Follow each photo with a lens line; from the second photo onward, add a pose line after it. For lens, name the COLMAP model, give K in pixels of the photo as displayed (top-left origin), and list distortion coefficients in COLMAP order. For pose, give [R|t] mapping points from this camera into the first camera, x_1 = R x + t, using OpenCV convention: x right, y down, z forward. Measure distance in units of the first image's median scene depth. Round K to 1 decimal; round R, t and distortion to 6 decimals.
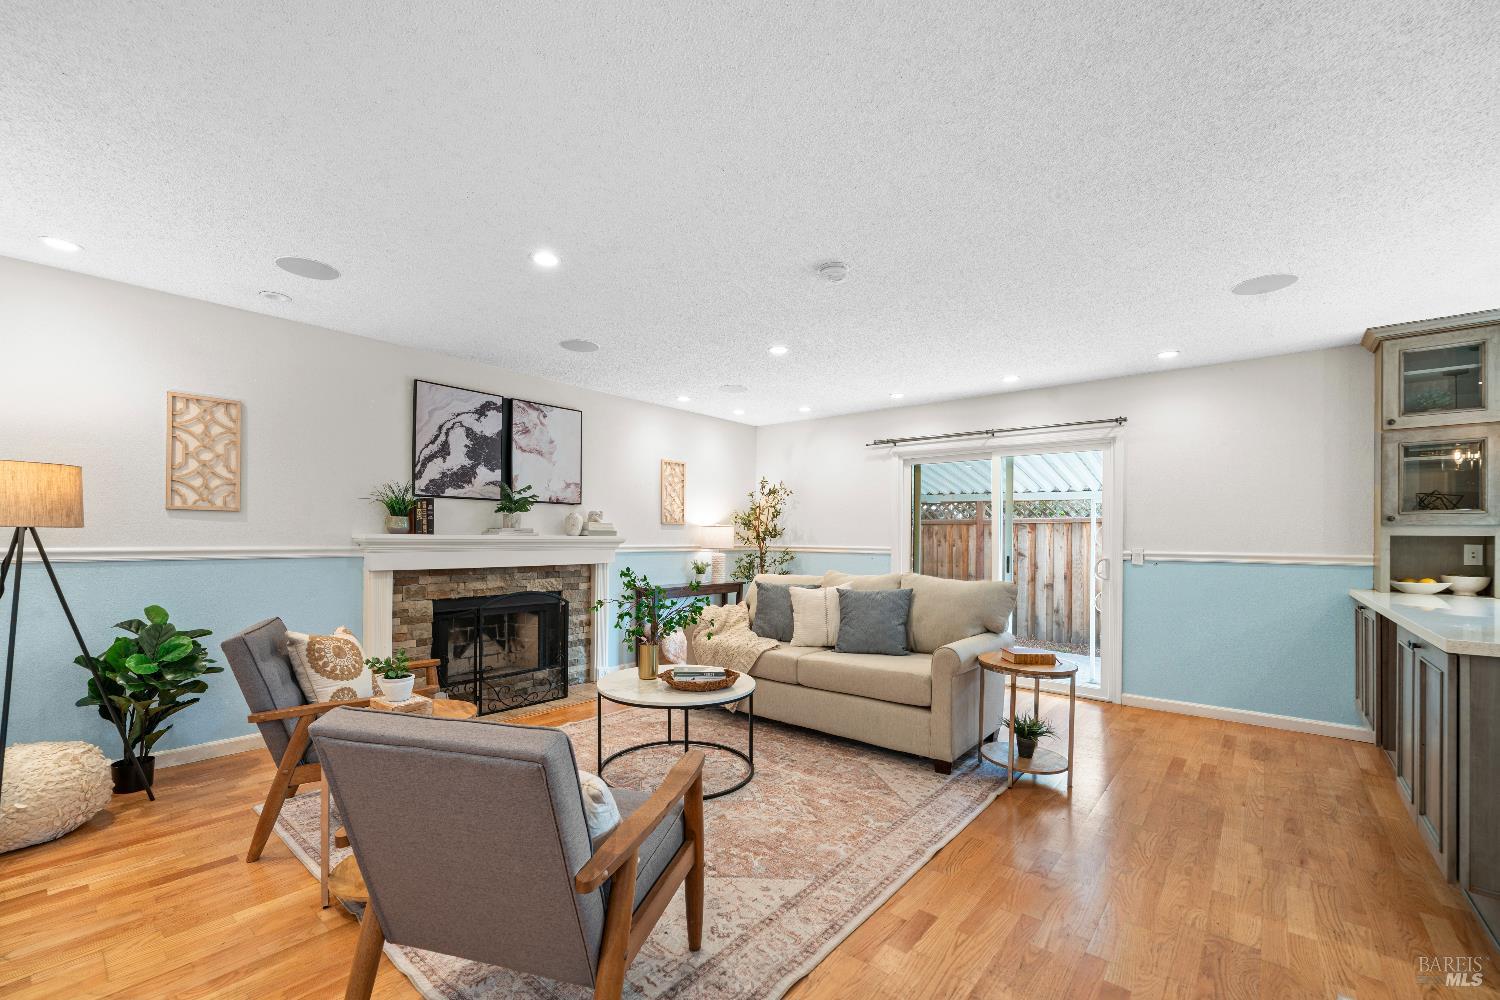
lens RADIAL K [[610.8, 0, 750.9], [0, 610.8, 535.1], [0, 0, 1]] dist [0.000350, 0.000042]
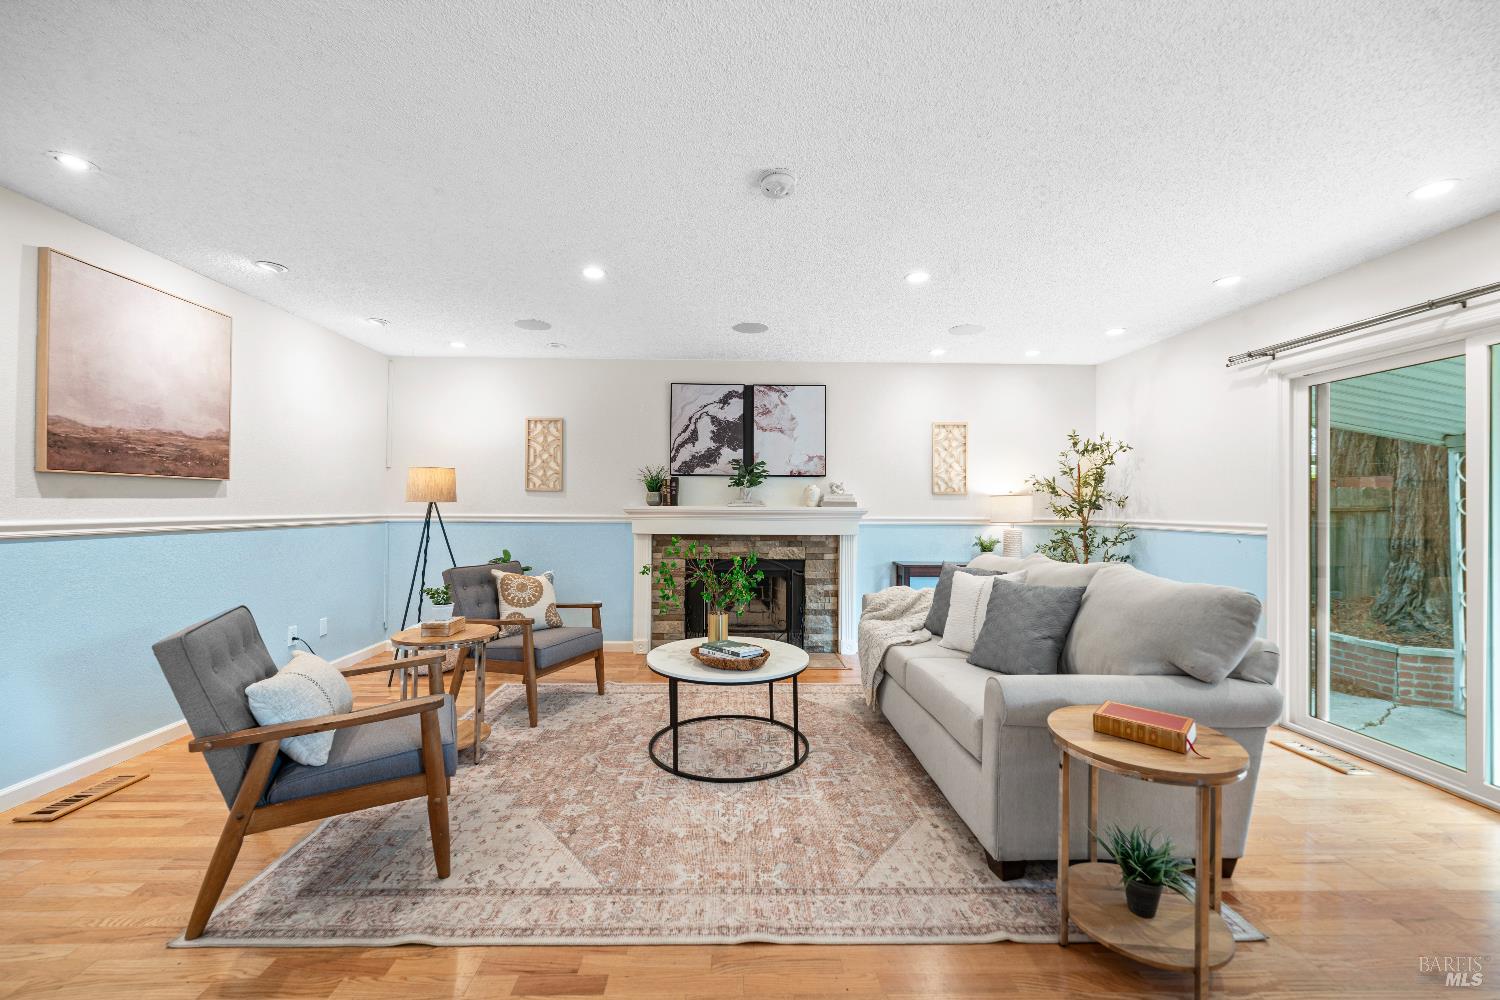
lens RADIAL K [[599.6, 0, 750.0], [0, 599.6, 500.0], [0, 0, 1]] dist [0.001716, 0.000150]
pose [[0.664627, -0.012267, -0.747074, 0.436451], [0.001188, 0.999881, -0.015362, 0.005087], [0.747174, 0.009322, 0.664563, 0.272800]]
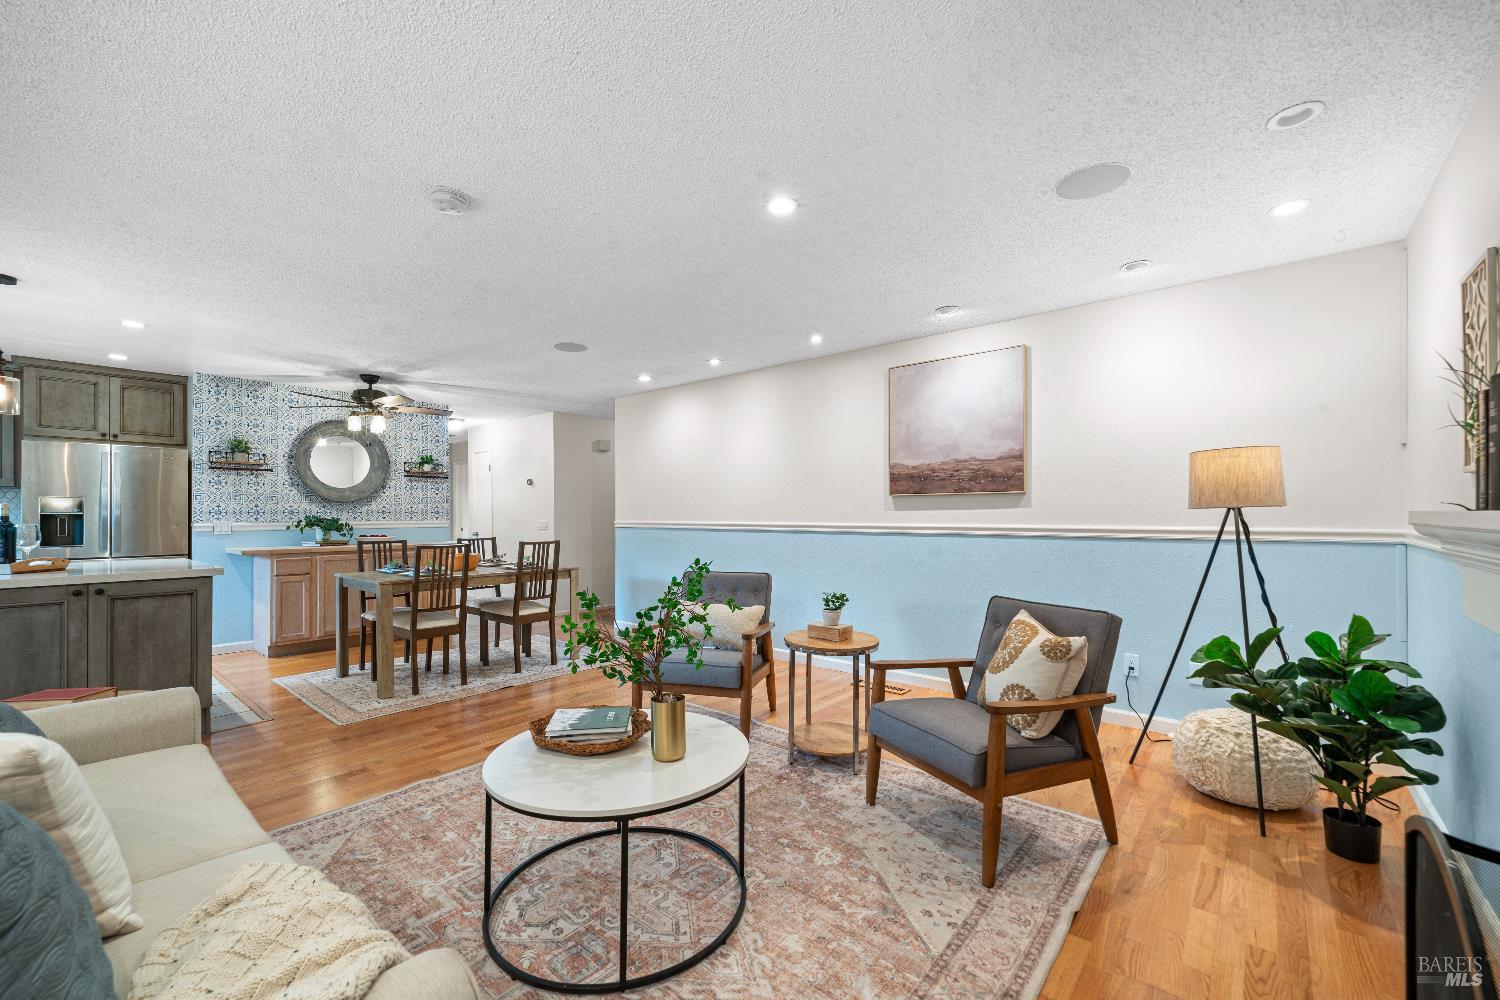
lens RADIAL K [[614.6, 0, 744.3], [0, 614.6, 513.8], [0, 0, 1]] dist [-0.000446, -0.000003]
pose [[-0.999865, -0.005288, 0.015577, -0.177222], [-0.005336, 0.999981, -0.003022, 0.002805], [-0.015561, -0.003105, -0.999874, 1.136165]]
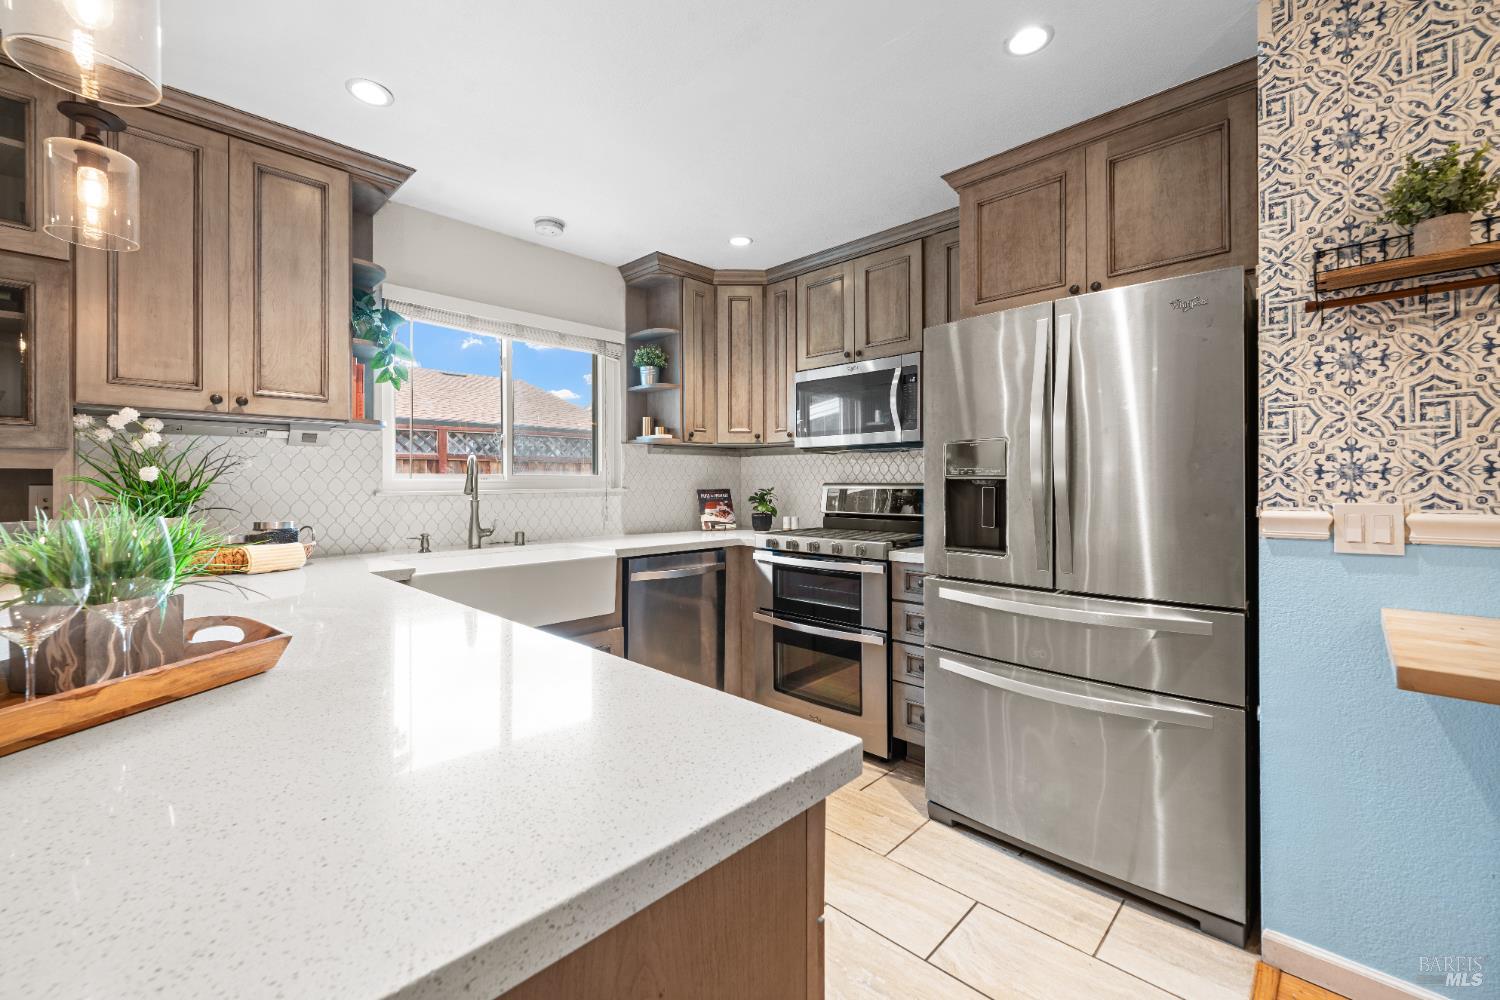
lens RADIAL K [[615.4, 0, 747.5], [0, 615.4, 481.5], [0, 0, 1]] dist [-0.001033, -0.000242]
pose [[0.073811, -0.004035, 0.997264, 0.527039], [-0.001577, 0.999990, 0.004163, 0.006741], [-0.997271, -0.001880, 0.073804, 0.239598]]
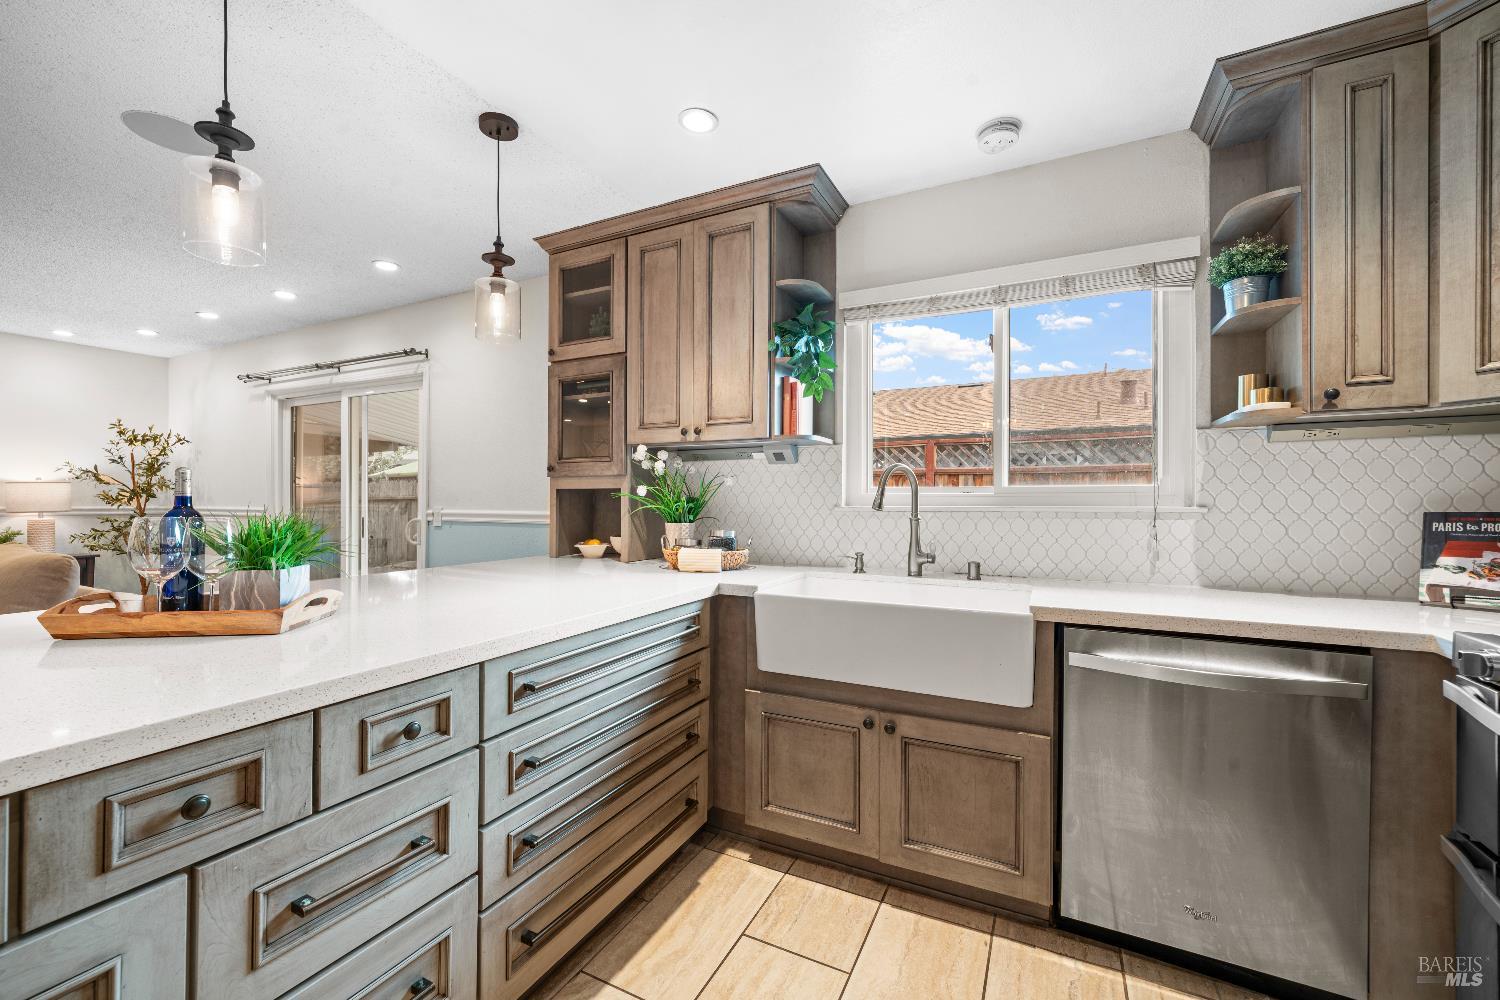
lens RADIAL K [[611.2, 0, 750.0], [0, 611.2, 500.0], [0, 0, 1]] dist [-0.000309, 0.000007]
pose [[0.974963, -0.006706, 0.222267, 0.879922], [0.005359, 0.999963, 0.006663, 0.009287], [-0.222303, -0.005306, 0.974963, 0.089493]]
